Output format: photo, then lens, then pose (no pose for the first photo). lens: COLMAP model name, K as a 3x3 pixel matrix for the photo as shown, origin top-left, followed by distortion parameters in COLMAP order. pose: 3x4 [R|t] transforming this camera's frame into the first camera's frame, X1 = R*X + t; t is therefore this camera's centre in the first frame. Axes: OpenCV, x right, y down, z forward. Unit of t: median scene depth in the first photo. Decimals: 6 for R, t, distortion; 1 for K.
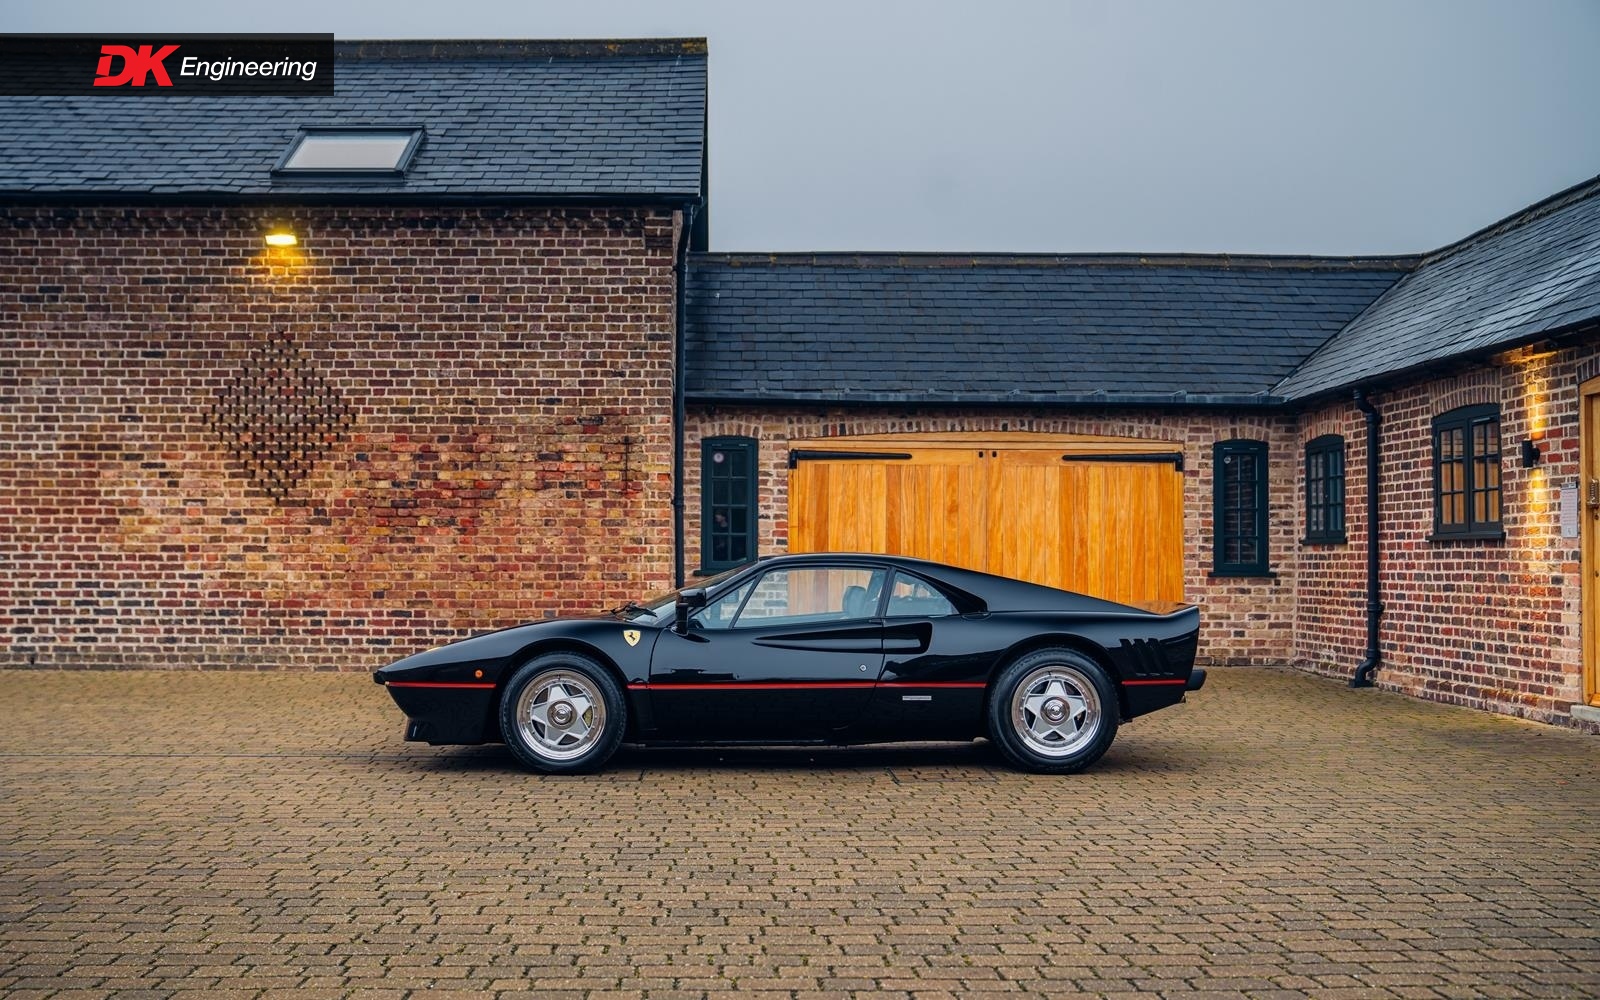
lens RADIAL K [[1815.3, 0, 771.1], [0, 1815.3, 505.3], [0, 0, 1]] dist [-0.118020, 0.277235]
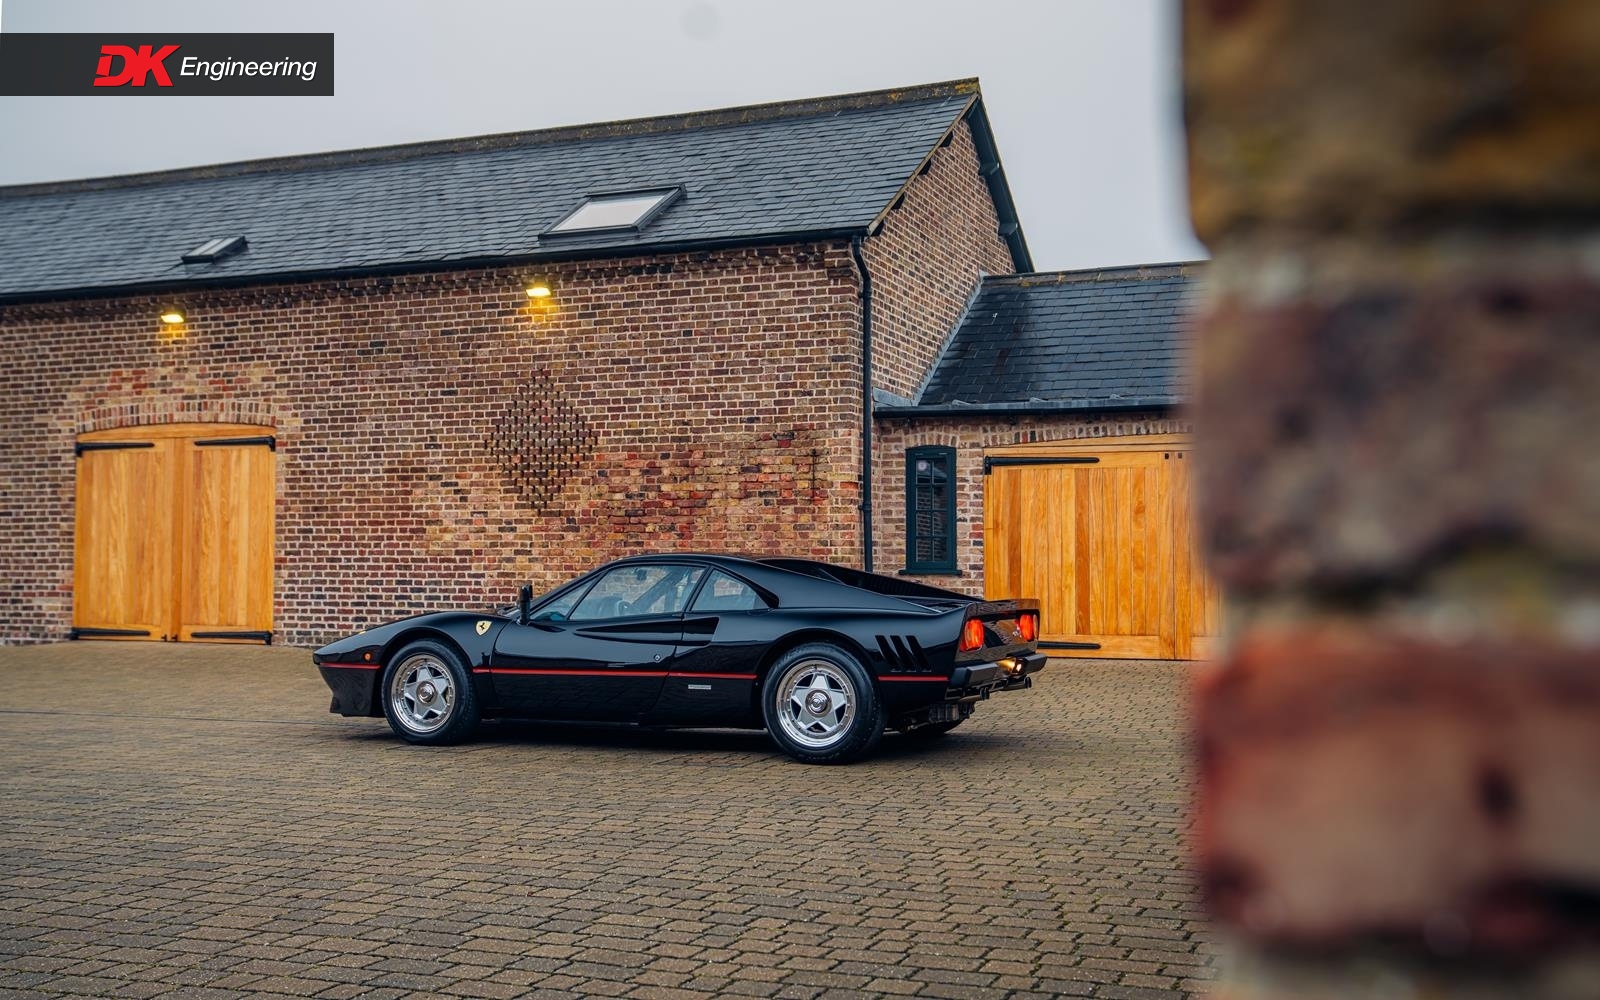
lens RADIAL K [[1648.2, 0, 829.2], [0, 1648.2, 477.7], [0, 0, 1]] dist [-0.043770, 0.184003]
pose [[0.922382, -0.022927, -0.385599, 0.319716], [0.014856, 0.999604, -0.023898, 0.003776], [0.385994, 0.016315, 0.922357, 0.073465]]
